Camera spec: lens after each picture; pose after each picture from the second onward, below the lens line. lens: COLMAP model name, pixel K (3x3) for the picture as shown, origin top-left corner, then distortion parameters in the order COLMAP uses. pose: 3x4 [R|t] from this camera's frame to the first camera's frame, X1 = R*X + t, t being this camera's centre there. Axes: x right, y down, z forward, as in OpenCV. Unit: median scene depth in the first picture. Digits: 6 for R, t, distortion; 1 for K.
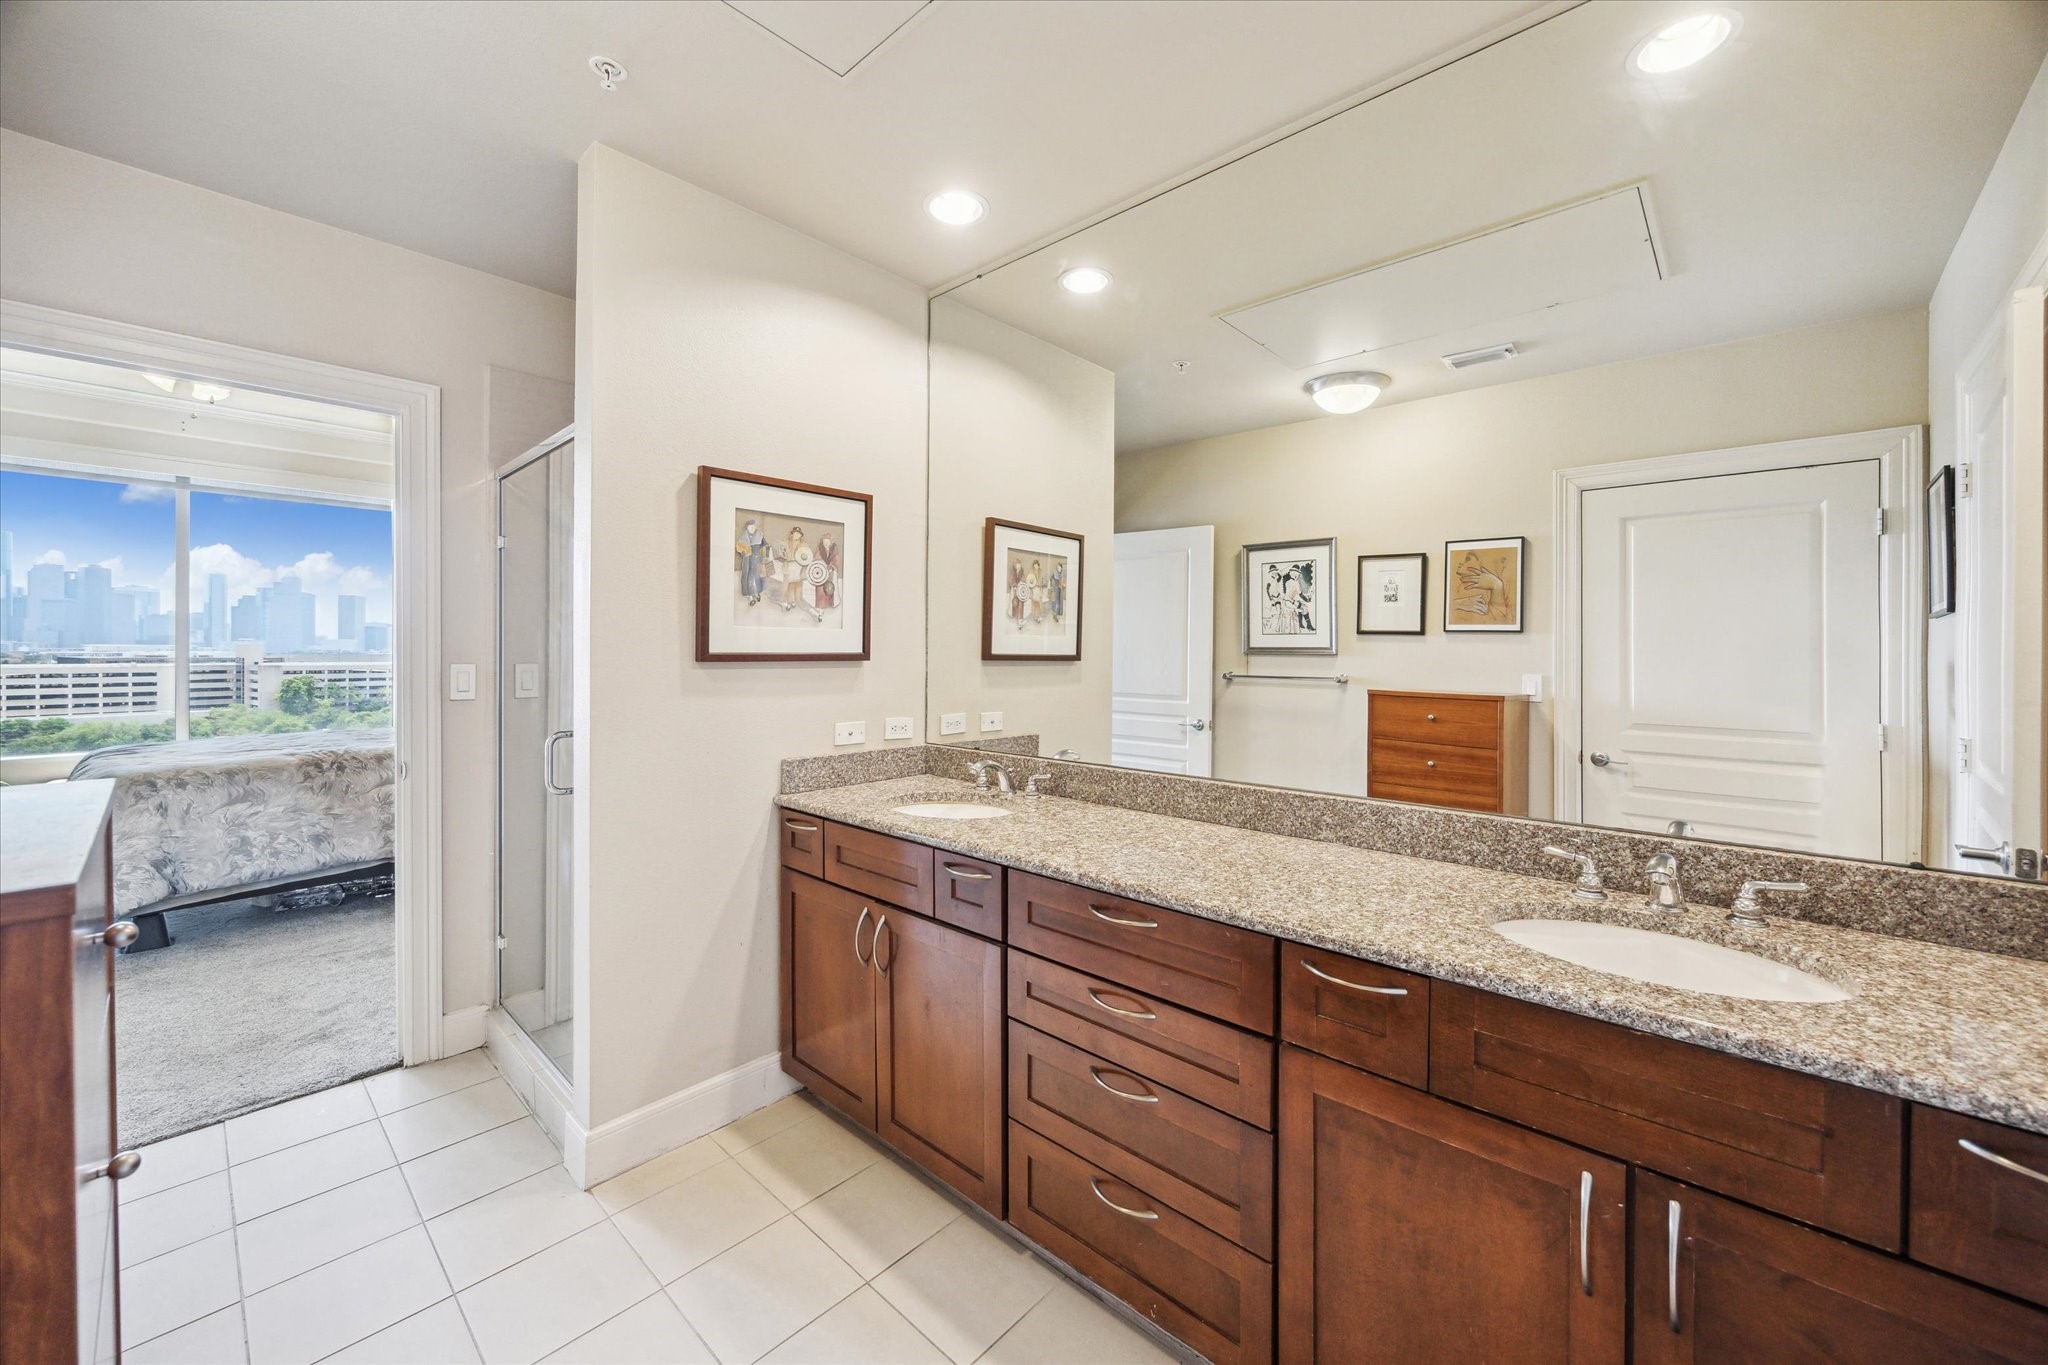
lens RADIAL K [[790.5, 0, 1066.0], [0, 790.5, 653.1], [0, 0, 1]] dist [-0.002810, 0.000441]
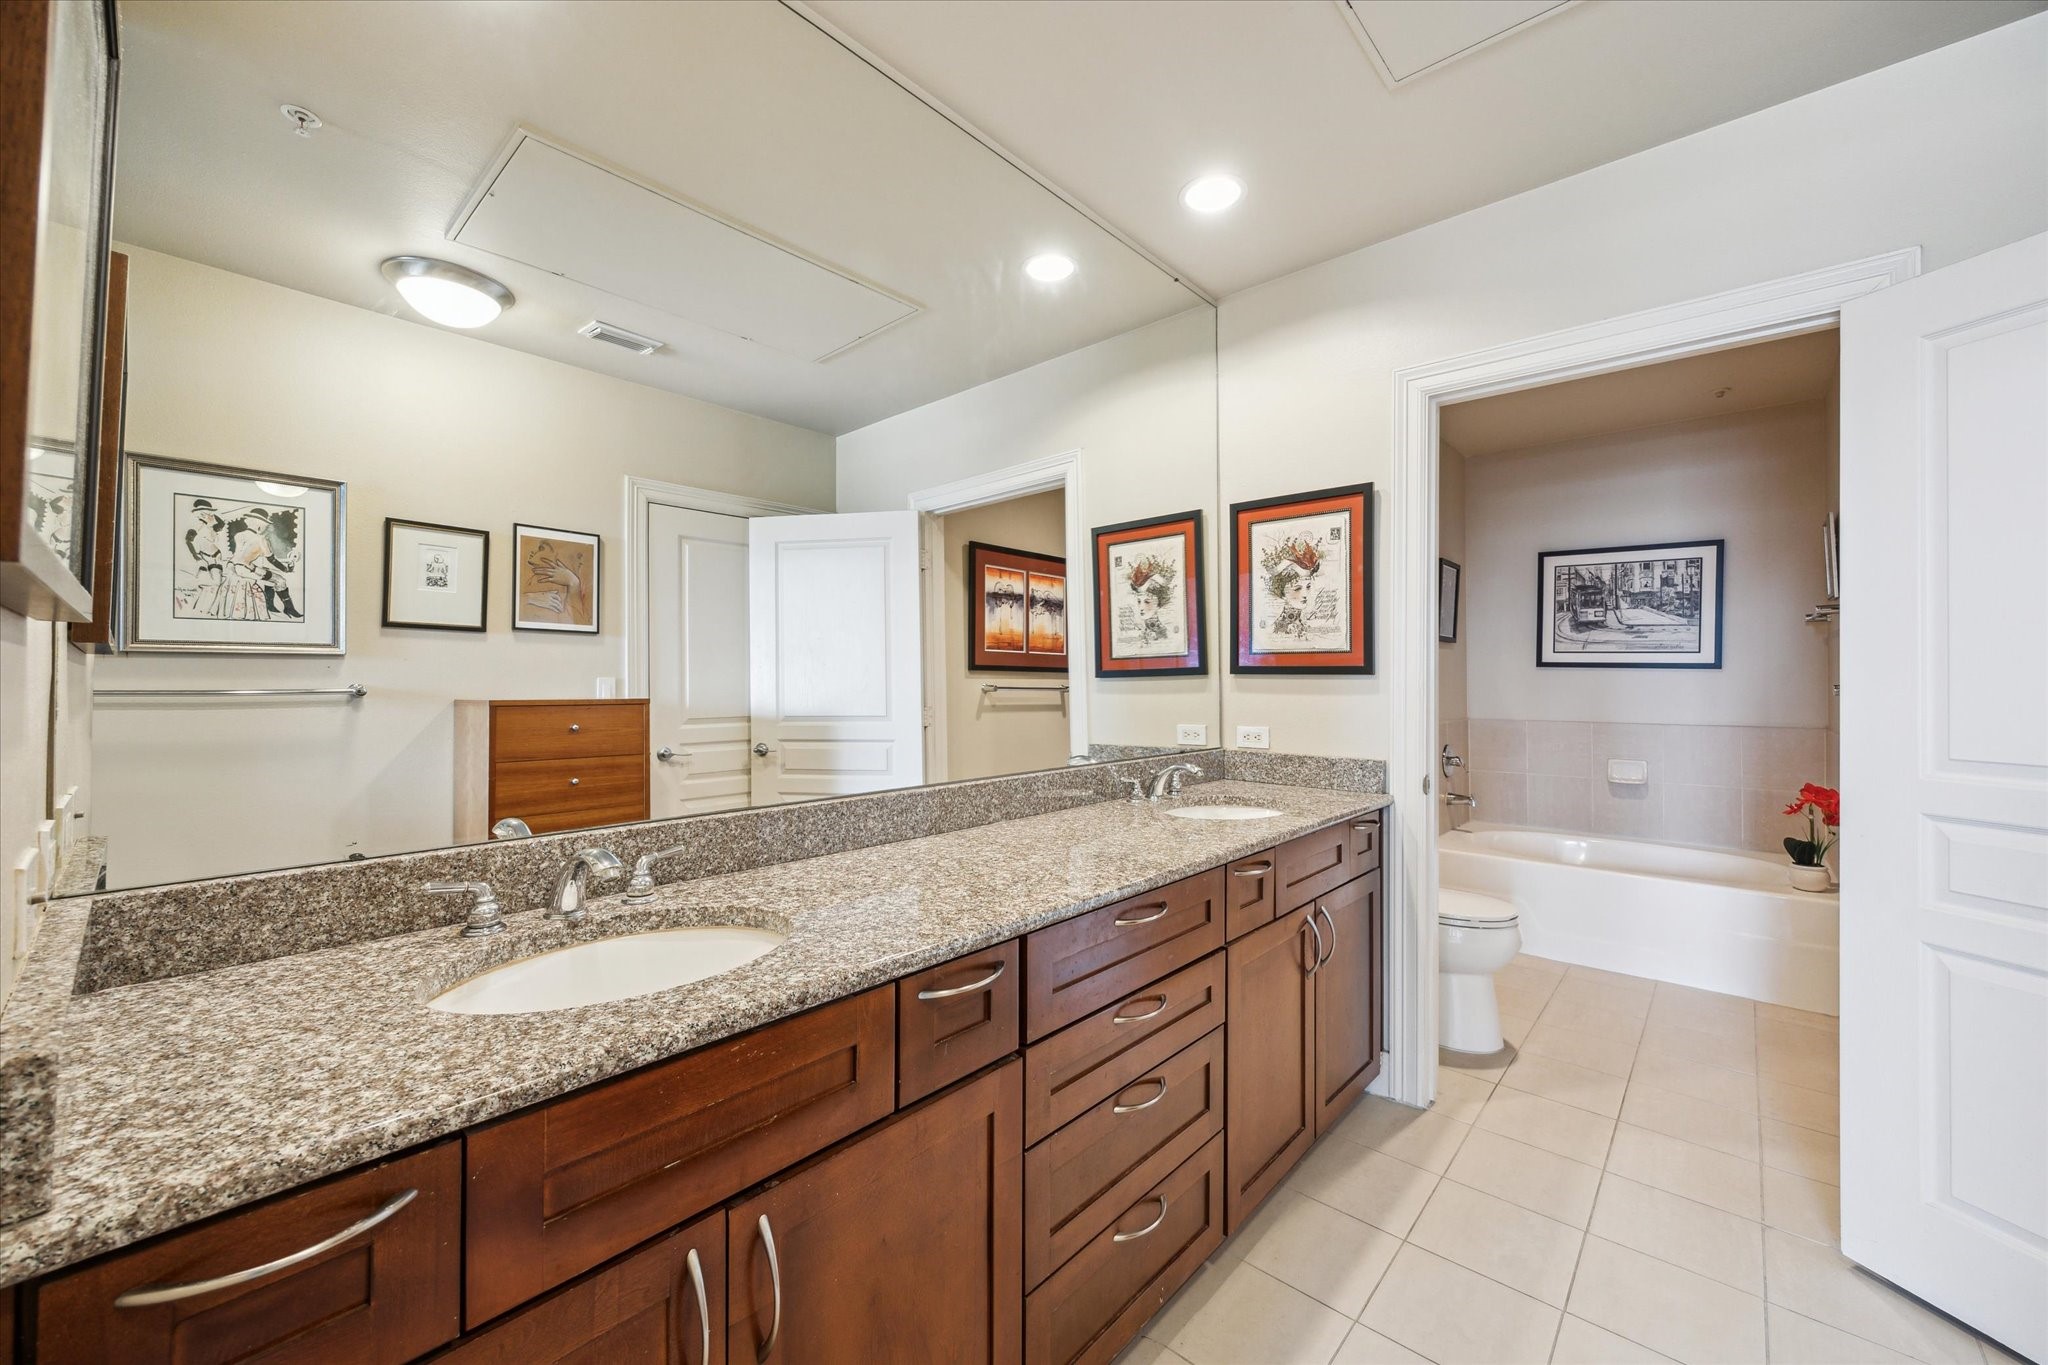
lens RADIAL K [[790.5, 0, 1016.5], [0, 790.5, 660.5], [0, 0, 1]] dist [-0.002810, 0.000441]
pose [[0.023354, 0.007755, 0.999697, -0.348705], [-0.002432, 0.999967, -0.007701, 0.011373], [-0.999724, -0.002251, 0.023372, 0.441996]]
